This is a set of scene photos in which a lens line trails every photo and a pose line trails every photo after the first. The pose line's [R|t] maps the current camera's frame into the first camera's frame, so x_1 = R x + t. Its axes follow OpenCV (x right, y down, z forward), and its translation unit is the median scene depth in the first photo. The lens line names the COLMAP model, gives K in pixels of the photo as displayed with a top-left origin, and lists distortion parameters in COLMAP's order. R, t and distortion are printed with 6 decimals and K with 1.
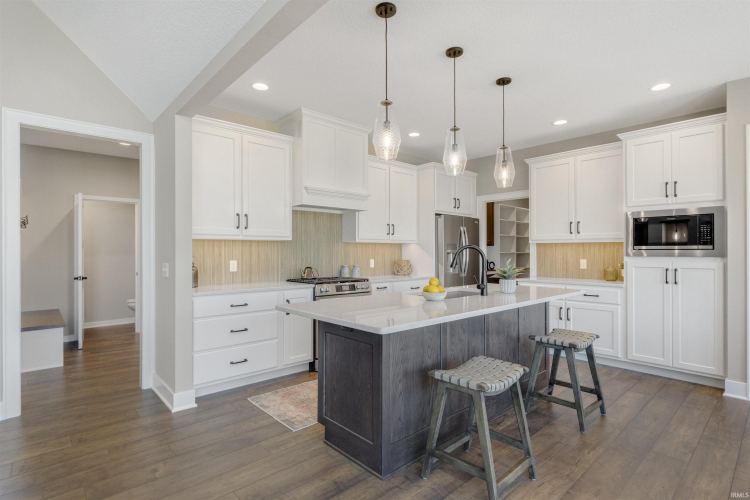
lens RADIAL K [[374.0, 0, 374.8], [0, 374.0, 250.7], [0, 0, 1]] dist [-0.001699, -0.000442]
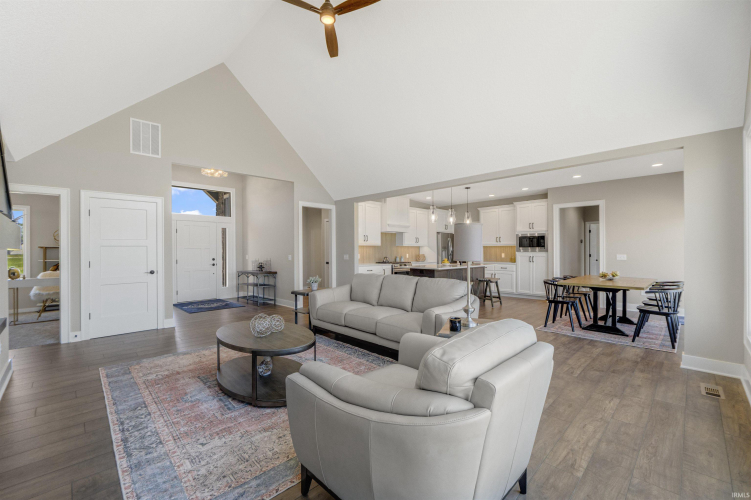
lens RADIAL K [[316.9, 0, 376.8], [0, 316.9, 249.7], [0, 0, 1]] dist [0.000741, 0.000023]
pose [[0.999059, -0.003790, 0.043201, -0.324928], [0.003774, 0.999993, 0.000447, -0.002424], [-0.043202, -0.000283, 0.999066, -1.000501]]
